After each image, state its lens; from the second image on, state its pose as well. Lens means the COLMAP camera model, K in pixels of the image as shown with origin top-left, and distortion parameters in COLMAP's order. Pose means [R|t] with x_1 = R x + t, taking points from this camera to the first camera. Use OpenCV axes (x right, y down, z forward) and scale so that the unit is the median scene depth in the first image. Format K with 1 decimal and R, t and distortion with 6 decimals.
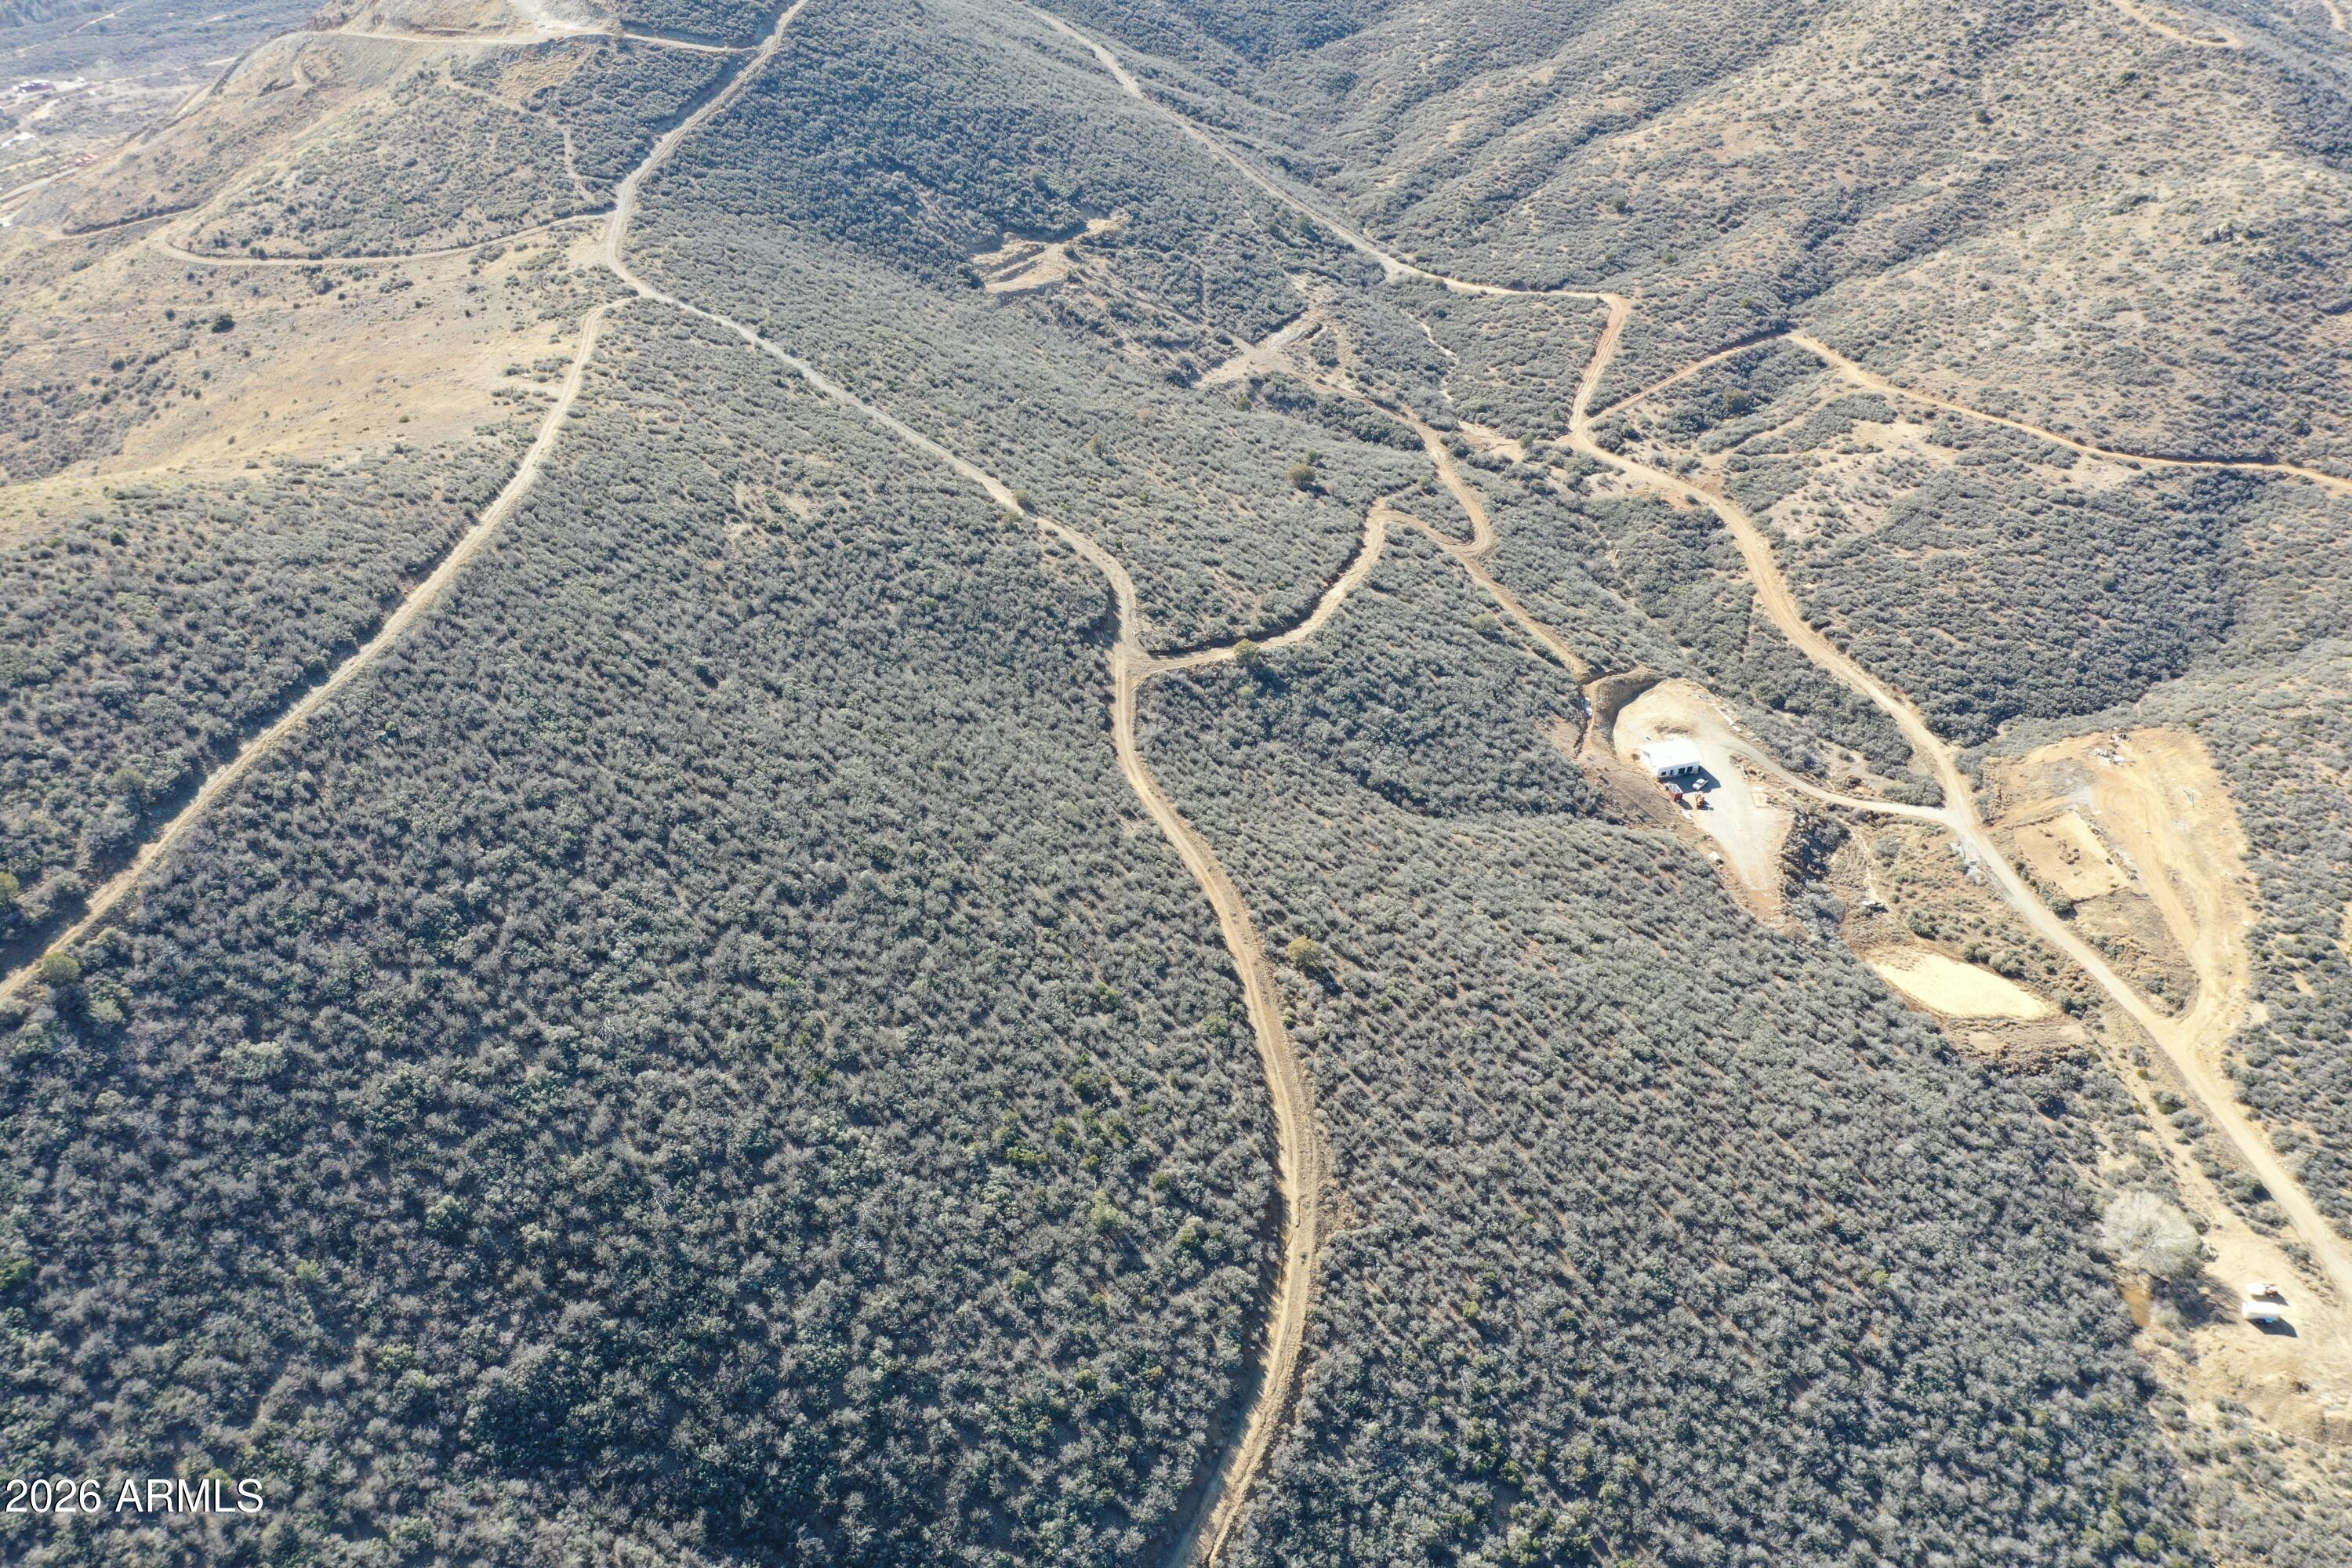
lens RADIAL K [[1846.2, 0, 1192.4], [0, 1846.2, 784.4], [0, 0, 1]] dist [-0.006048, 0.002998]
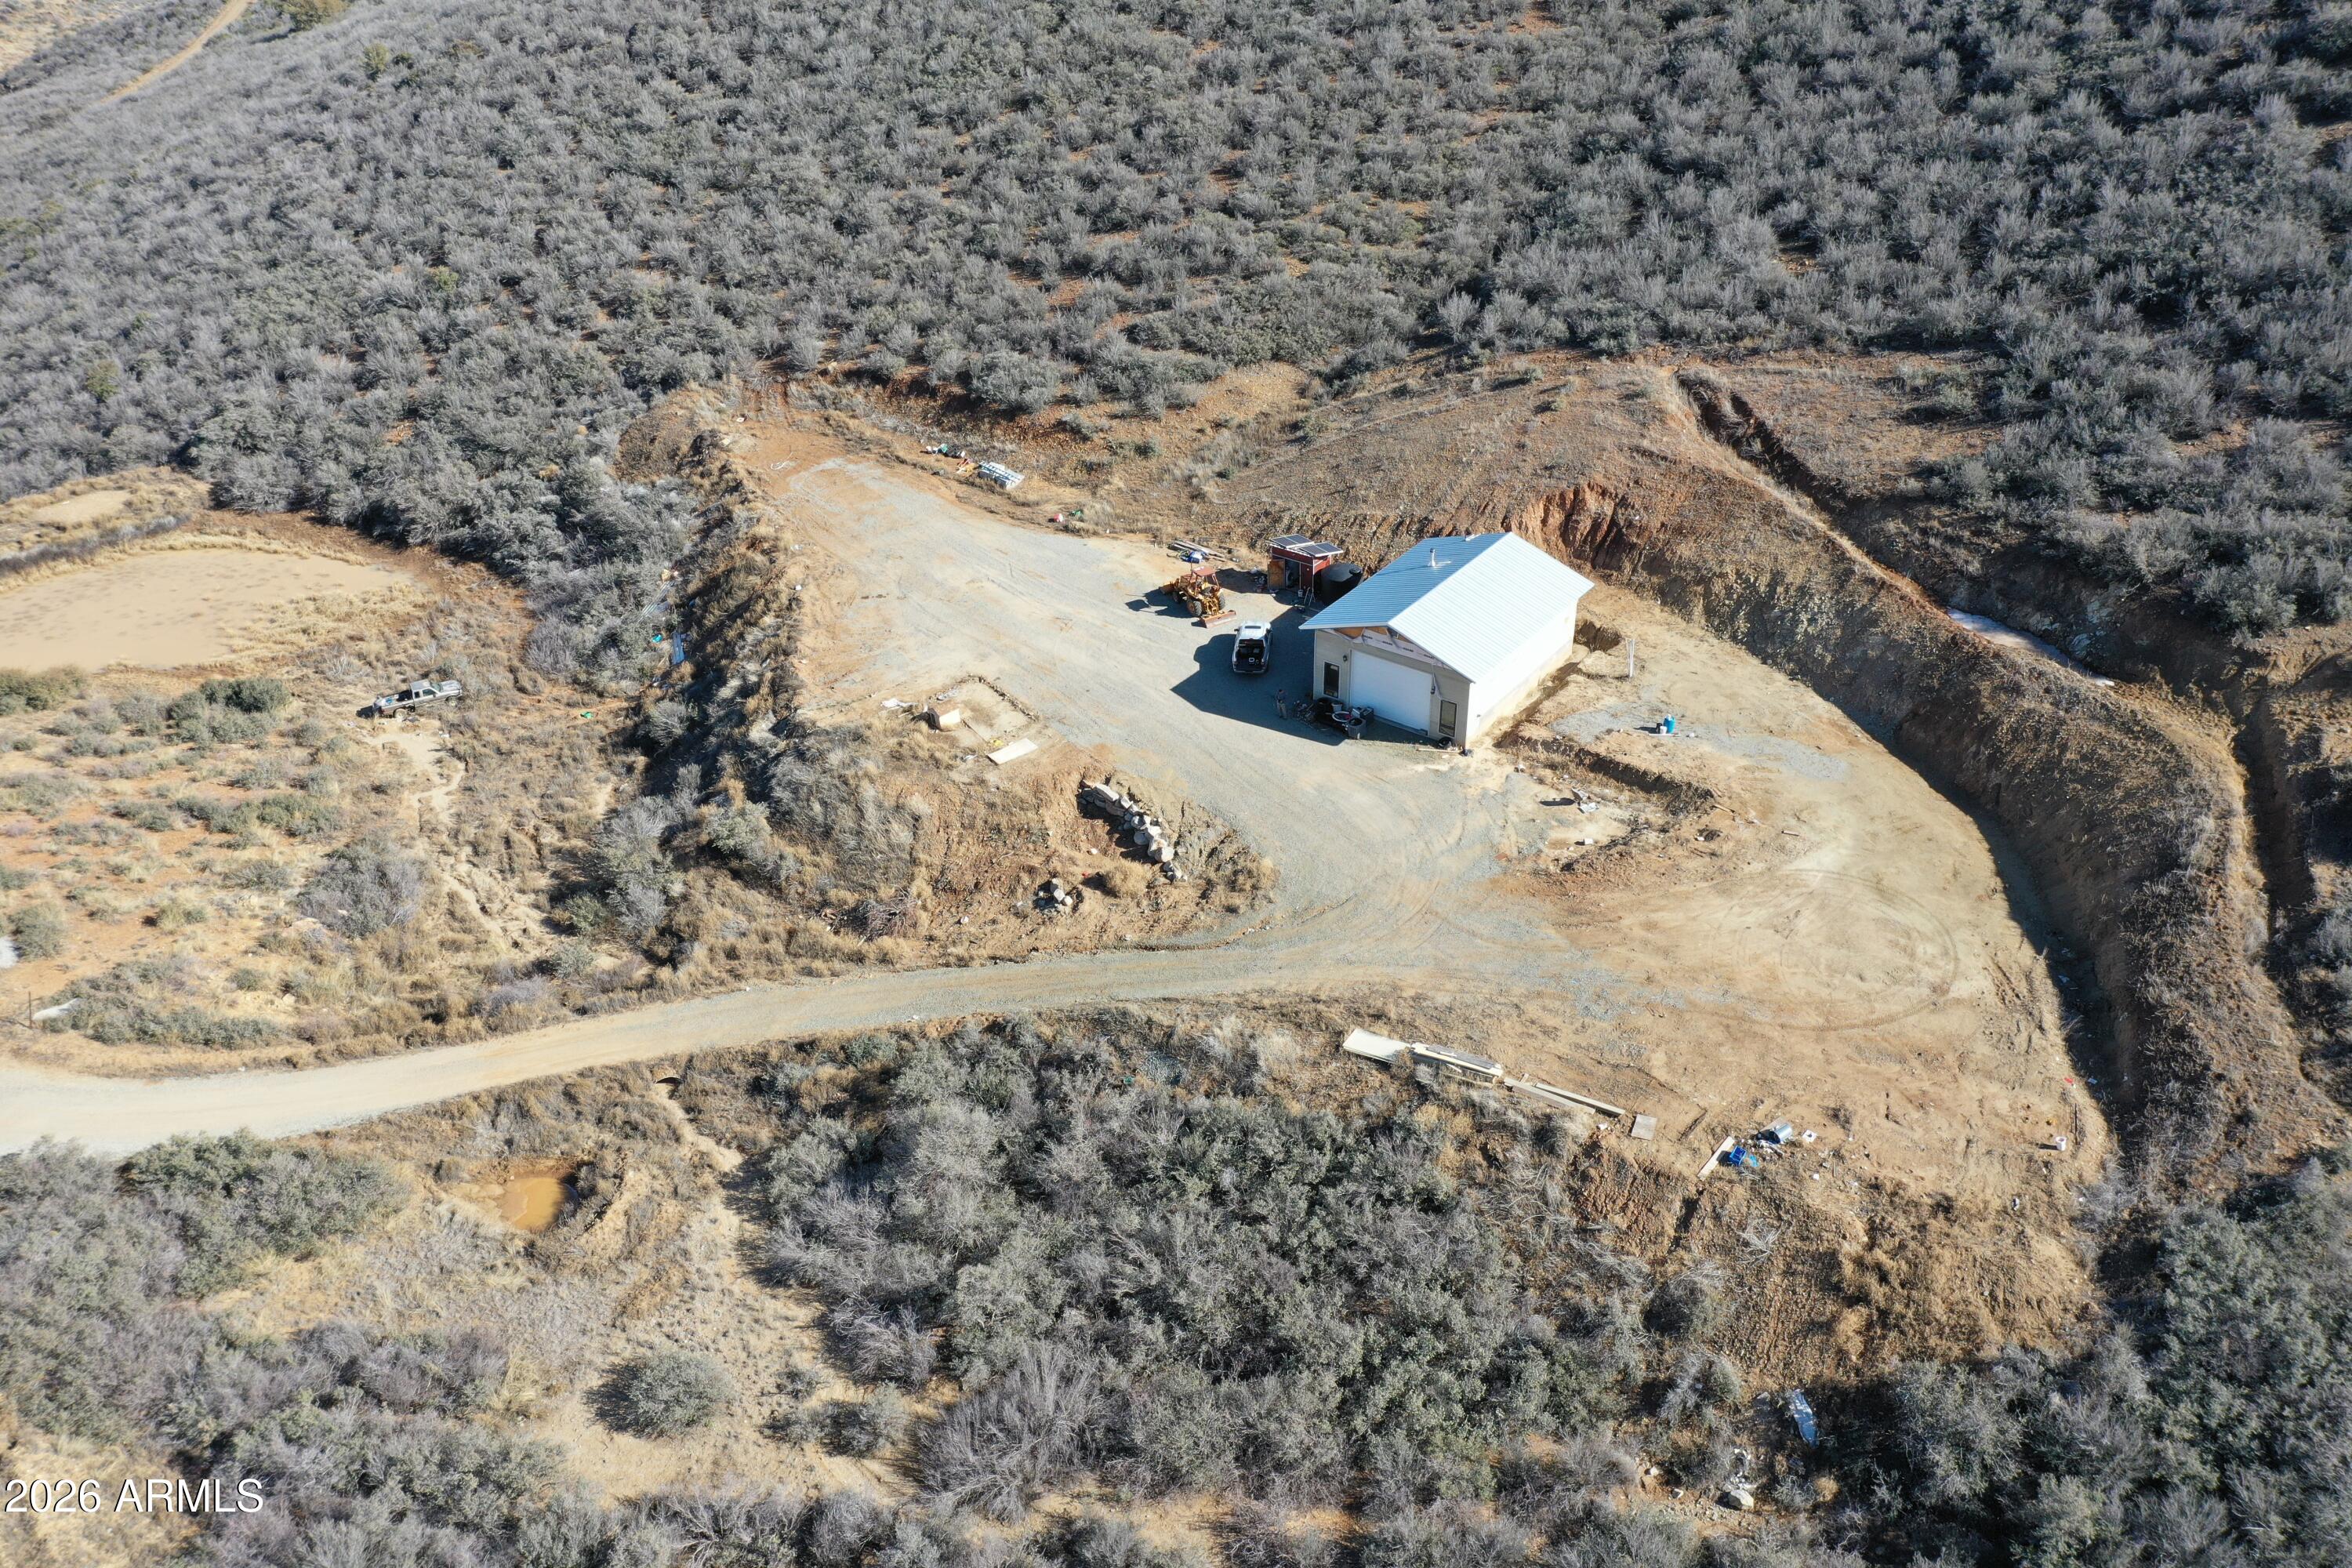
lens RADIAL K [[1846.2, 0, 1182.6], [0, 1846.2, 780.8], [0, 0, 1]] dist [-0.006048, 0.002998]
pose [[-0.794165, 0.336806, -0.505830, 0.396191], [-0.333064, 0.454985, 0.825868, -0.166204], [0.508302, 0.824349, -0.249155, 1.068499]]
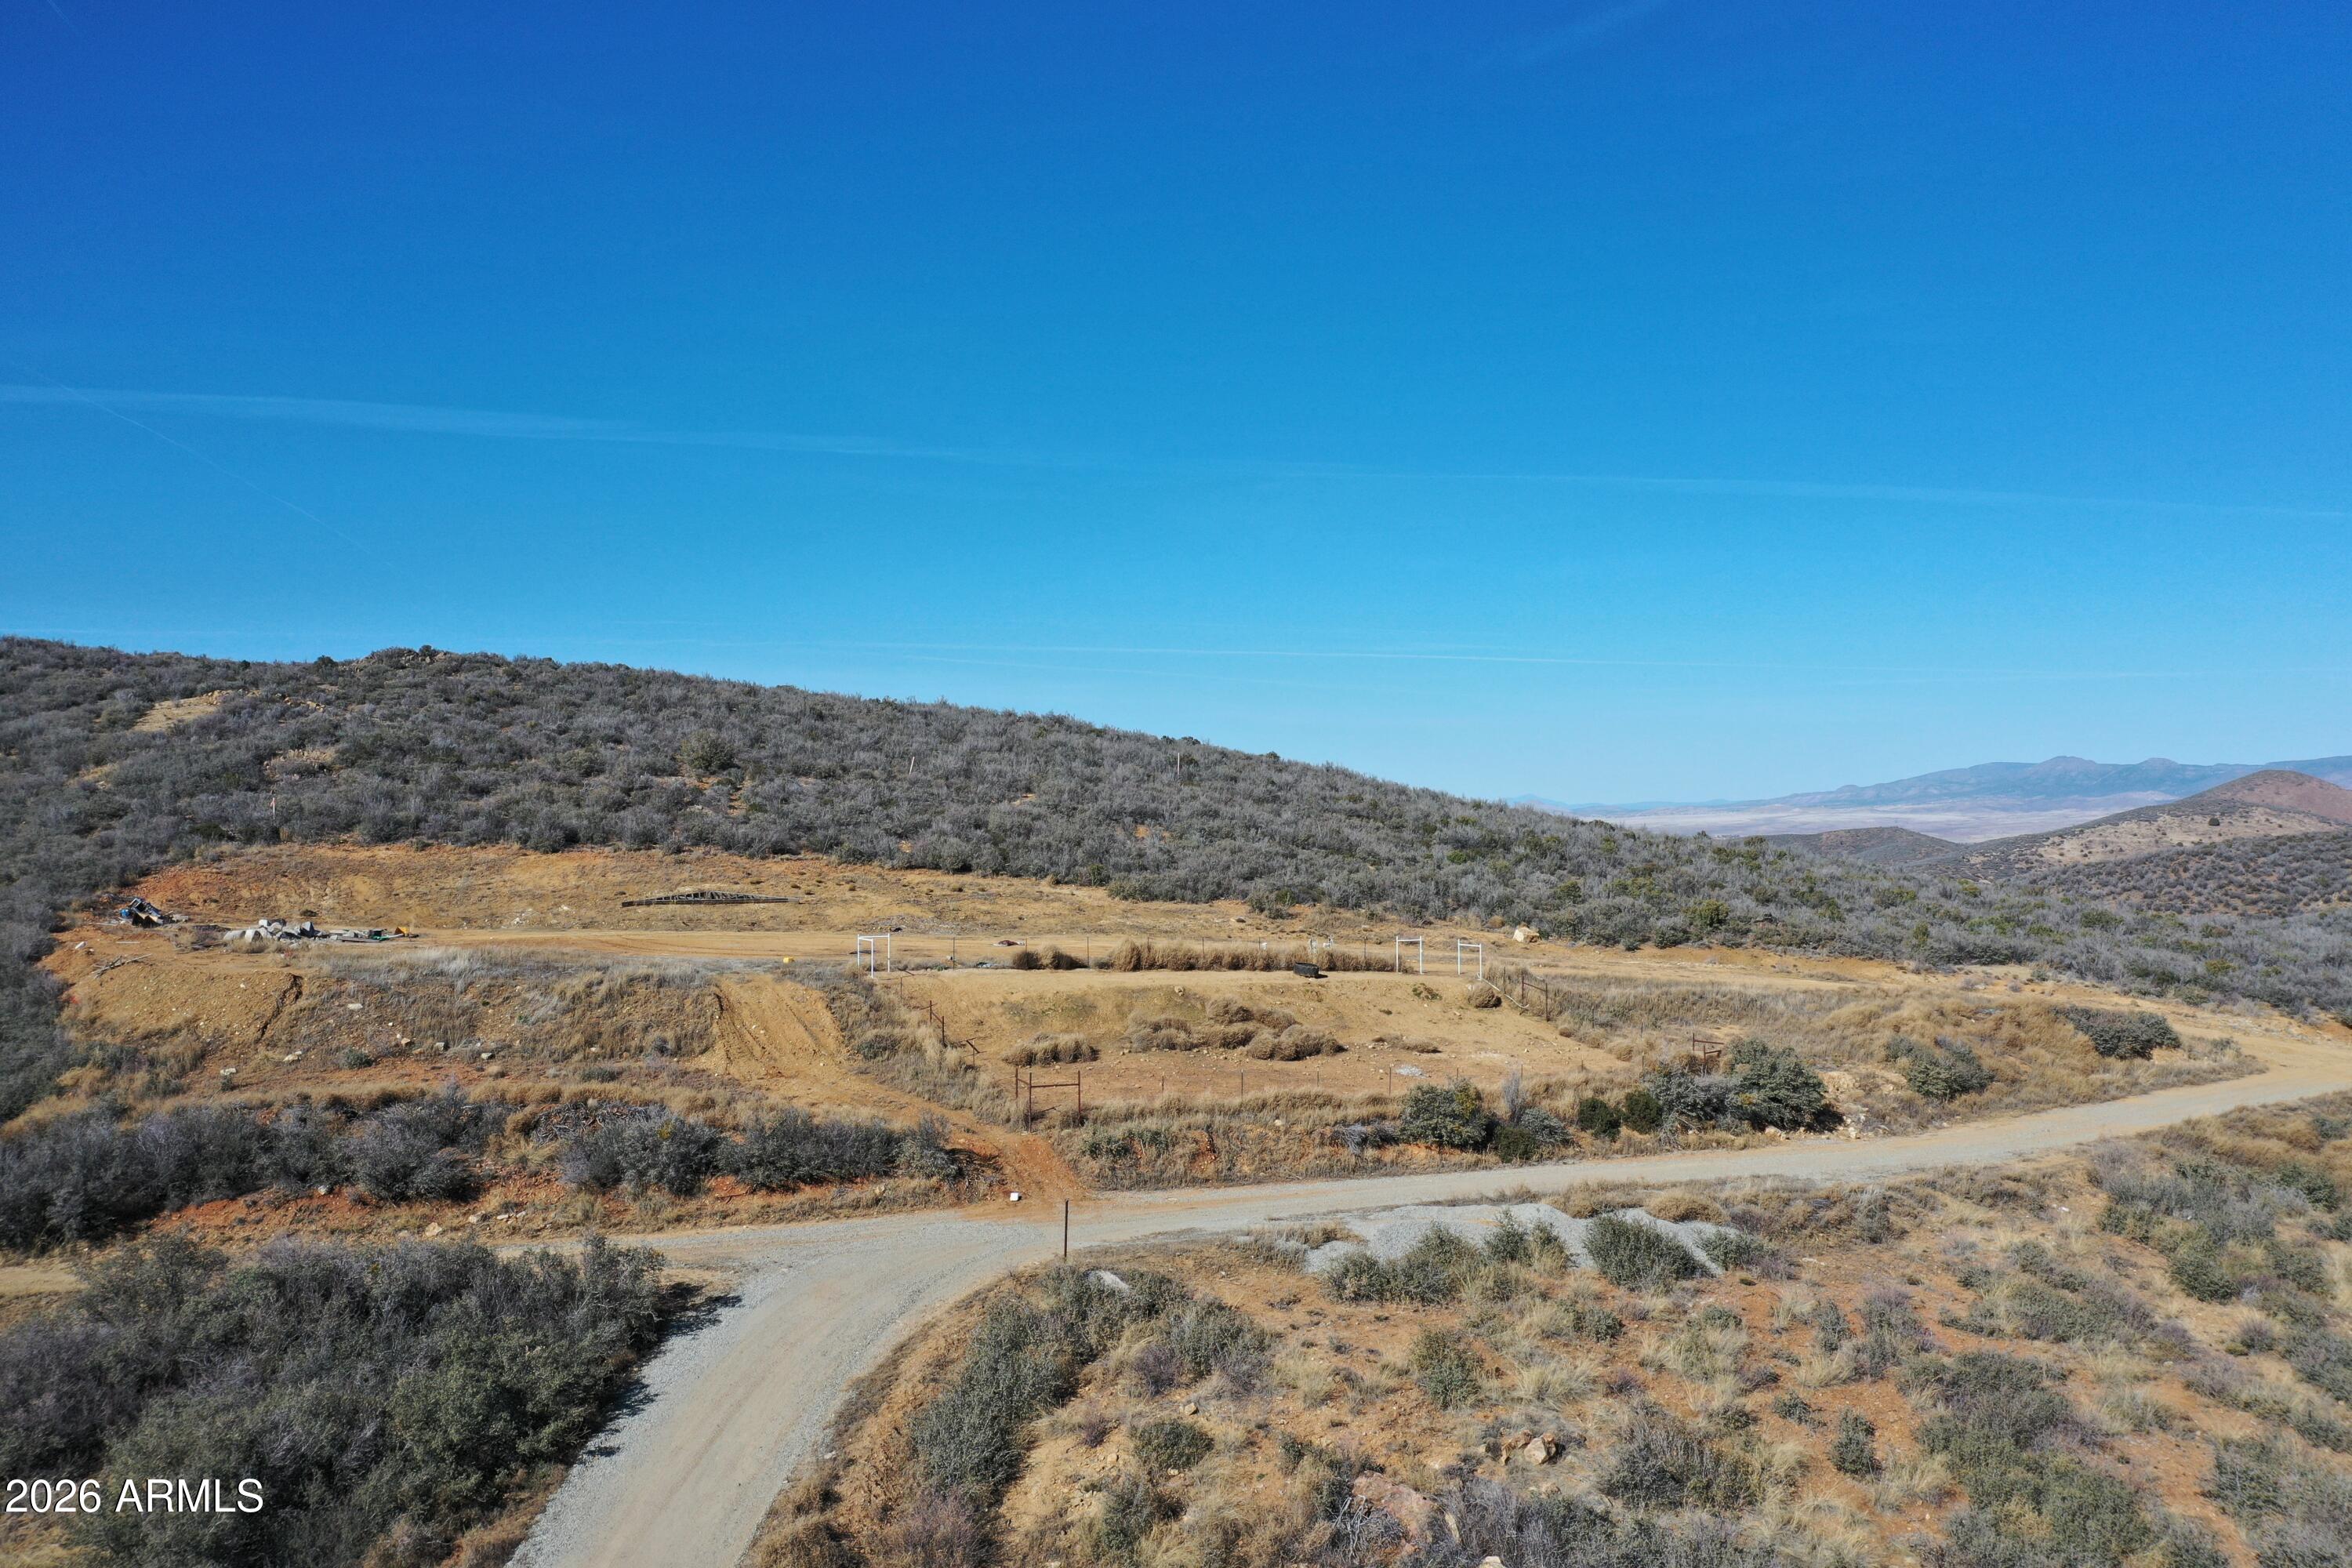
lens RADIAL K [[1846.2, 0, 1169.1], [0, 1846.2, 794.5], [0, 0, 1]] dist [-0.006048, 0.002998]
pose [[-0.316088, 0.021699, 0.948482, 0.309417], [0.555670, 0.814551, 0.166546, -0.010737], [-0.768973, 0.579686, -0.269527, 0.997209]]
